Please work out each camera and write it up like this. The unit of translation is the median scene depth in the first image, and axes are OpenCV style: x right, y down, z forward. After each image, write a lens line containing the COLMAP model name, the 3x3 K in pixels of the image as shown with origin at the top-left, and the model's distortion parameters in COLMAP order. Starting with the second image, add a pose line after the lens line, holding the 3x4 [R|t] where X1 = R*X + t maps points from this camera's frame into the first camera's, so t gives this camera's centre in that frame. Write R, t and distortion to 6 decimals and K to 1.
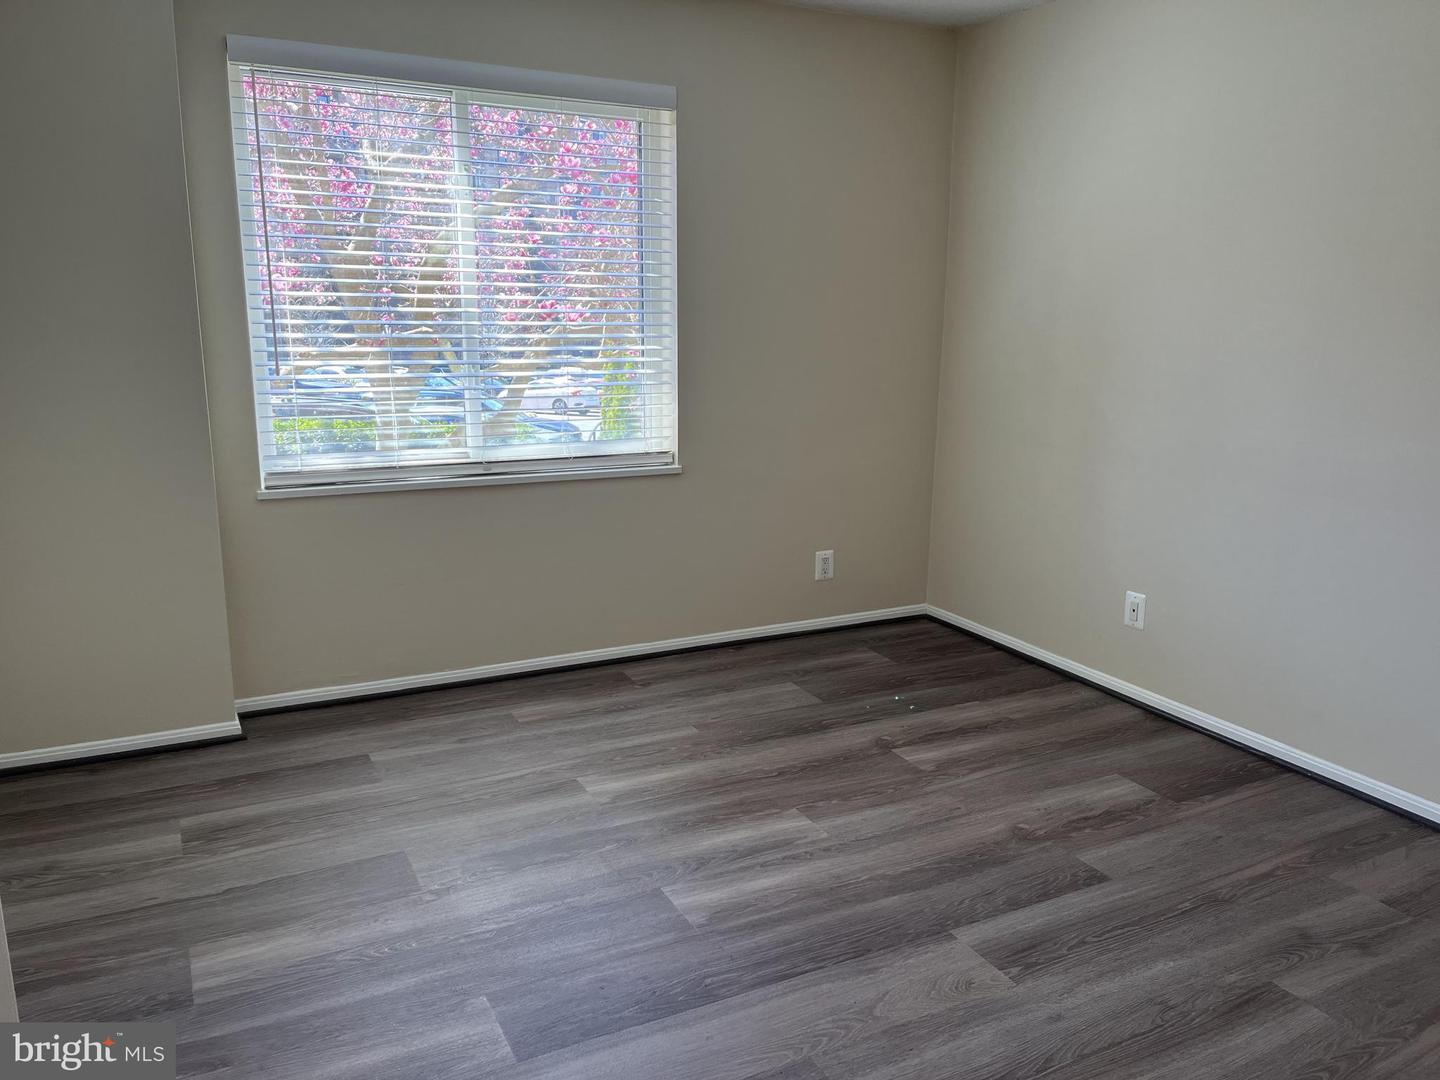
lens RADIAL K [[1091.7, 0, 729.4], [0, 1091.7, 551.5], [0, 0, 1]] dist [0.068368, -0.085950]
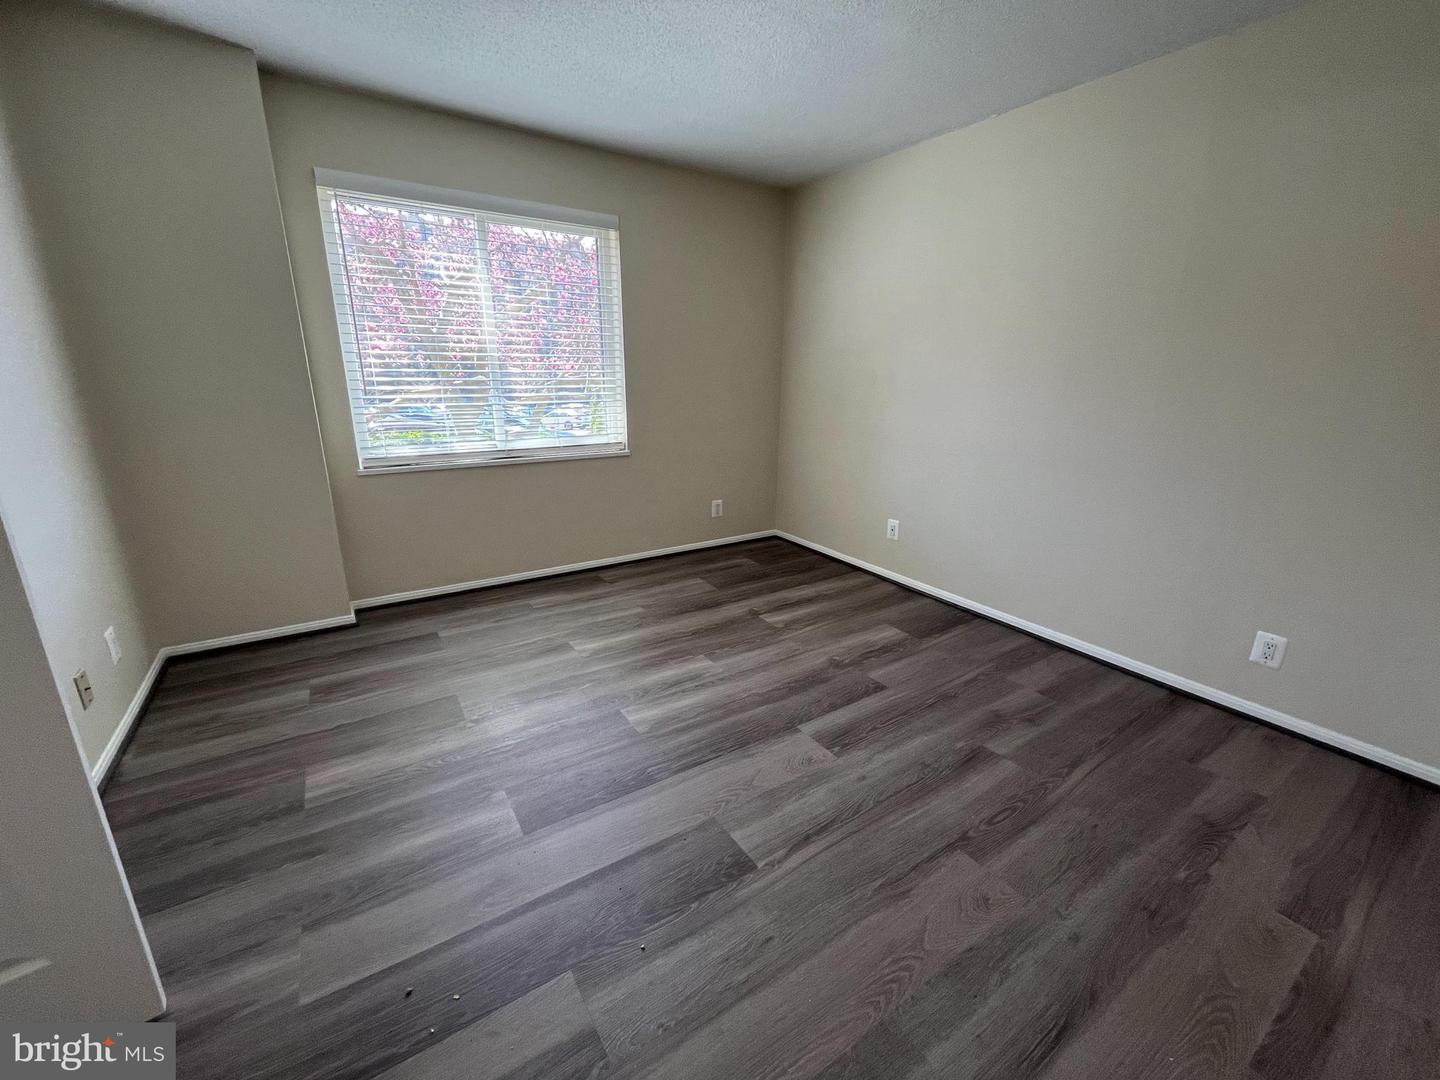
lens RADIAL K [[584.5, 0, 726.8], [0, 584.5, 544.0], [0, 0, 1]] dist [-0.002615, -0.000138]
pose [[0.994474, -0.030397, 0.100486, 0.013039], [0.023378, 0.997251, 0.070307, 0.005656], [-0.102347, -0.067569, 0.992451, 0.130973]]
